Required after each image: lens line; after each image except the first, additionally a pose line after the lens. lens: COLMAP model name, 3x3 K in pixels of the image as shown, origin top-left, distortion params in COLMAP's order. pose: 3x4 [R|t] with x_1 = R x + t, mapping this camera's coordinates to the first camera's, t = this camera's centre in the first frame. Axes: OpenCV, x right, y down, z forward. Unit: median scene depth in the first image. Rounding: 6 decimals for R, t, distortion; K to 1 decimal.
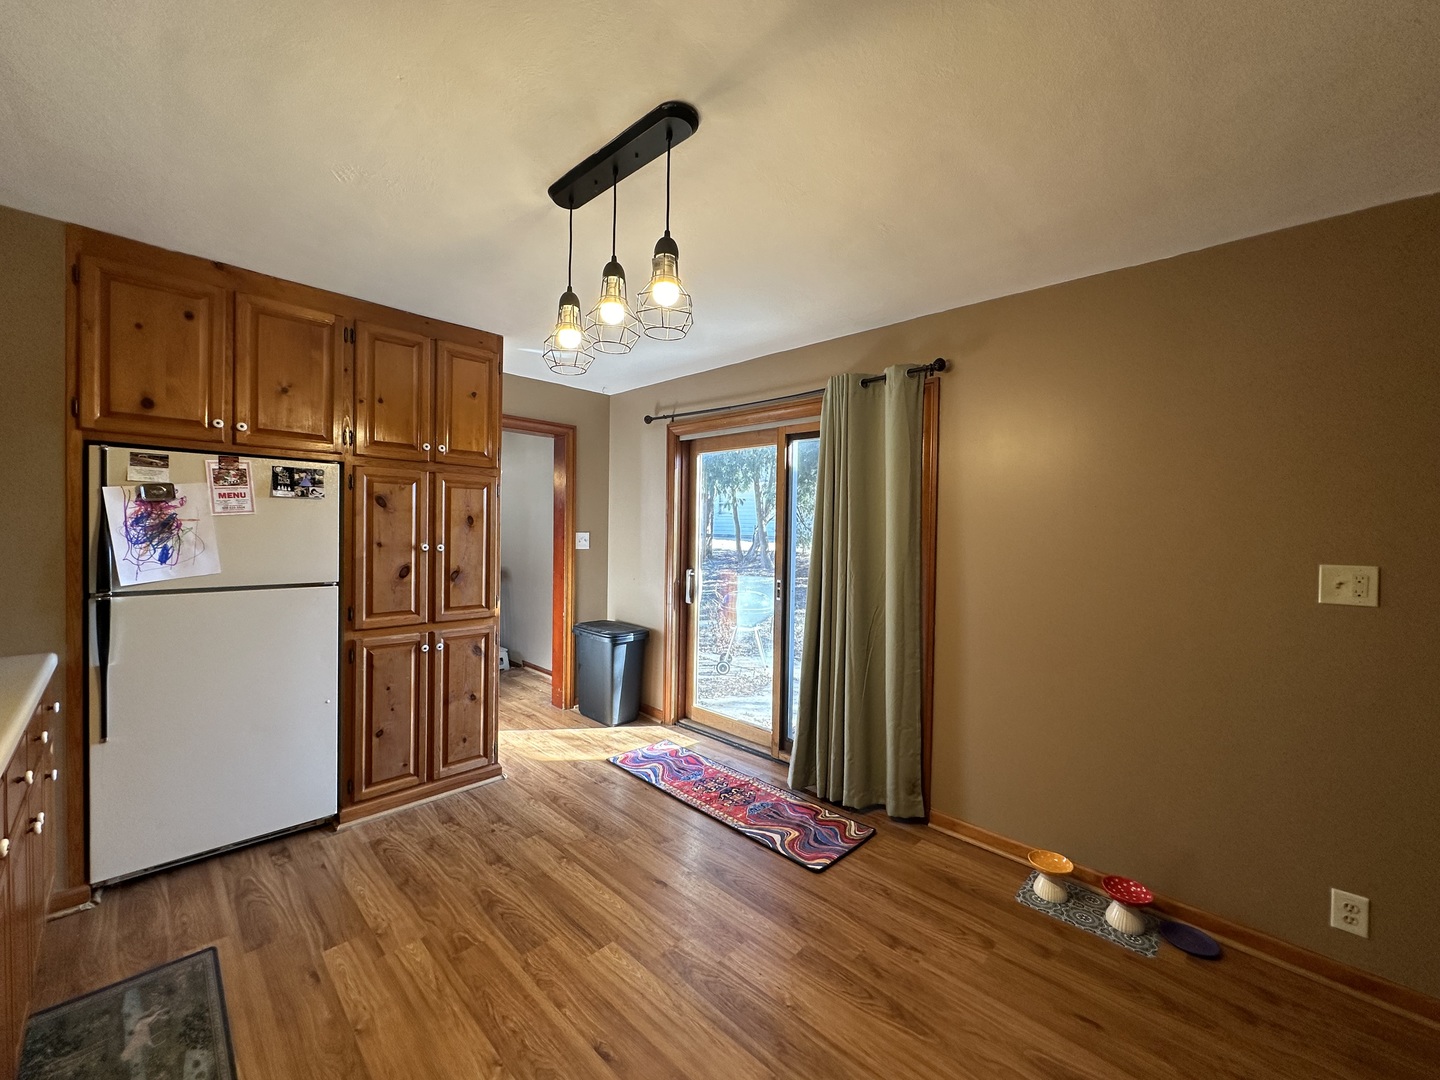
lens RADIAL K [[572.3, 0, 719.6], [0, 572.3, 537.2], [0, 0, 1]] dist [-0.000164, -0.000169]
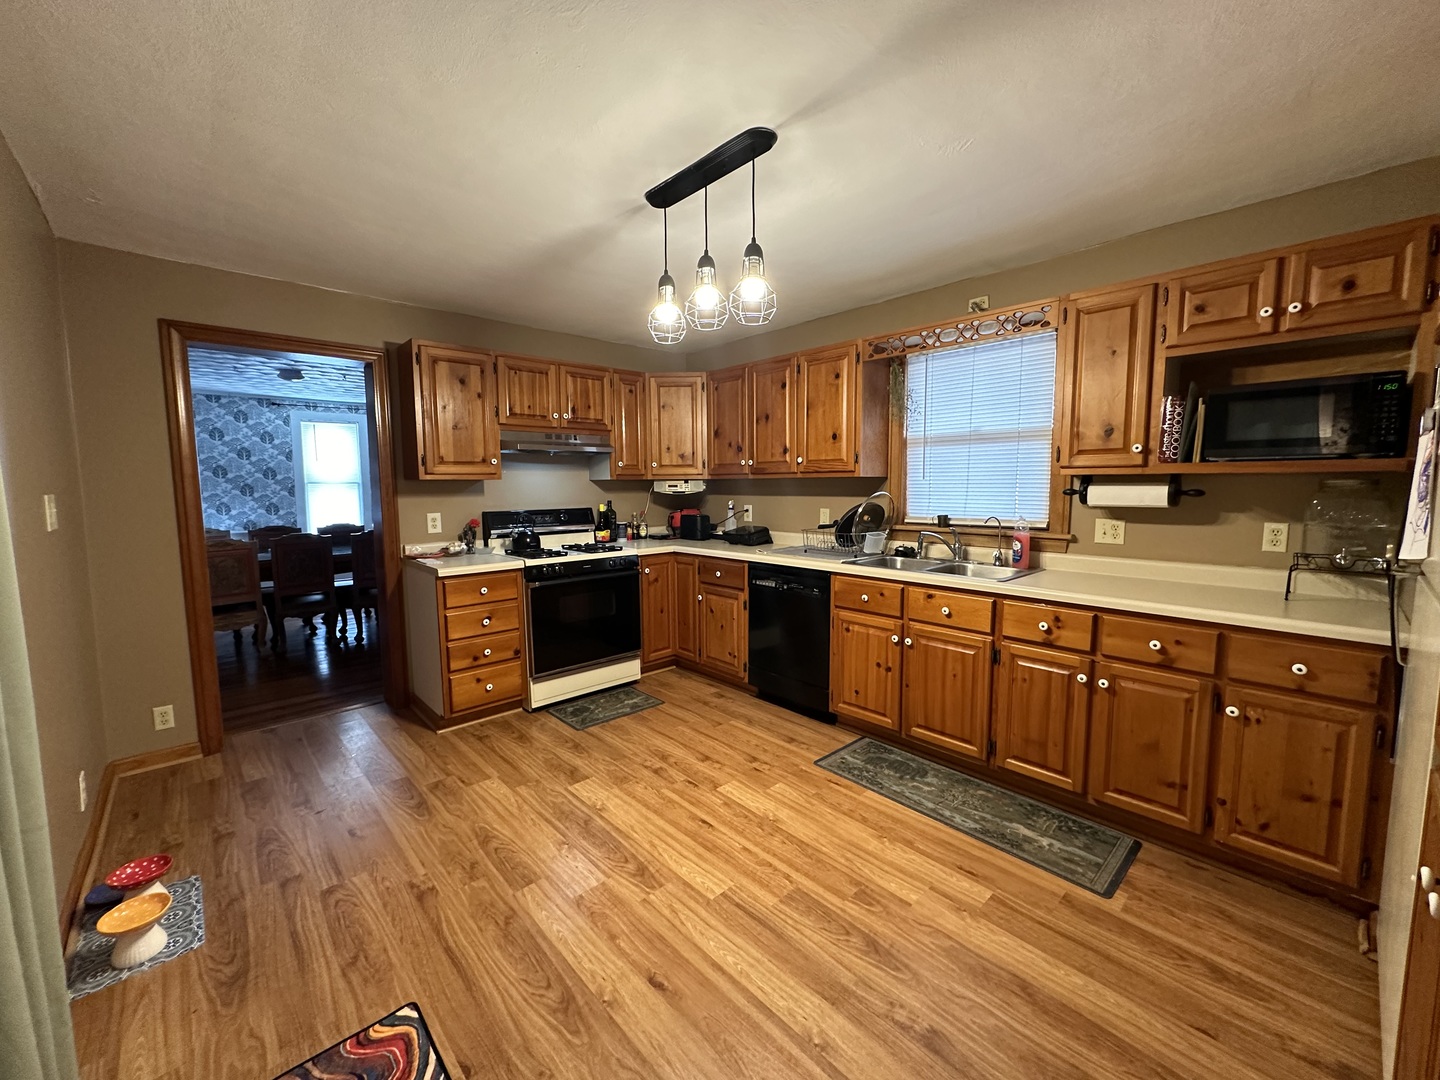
lens RADIAL K [[572.3, 0, 719.2], [0, 572.3, 538.5], [0, 0, 1]] dist [-0.000164, -0.000169]
pose [[-0.998417, -0.020422, 0.052411, -0.196342], [-0.014200, 0.993094, 0.116457, -0.010871], [-0.054427, 0.115528, -0.991812, 1.568304]]
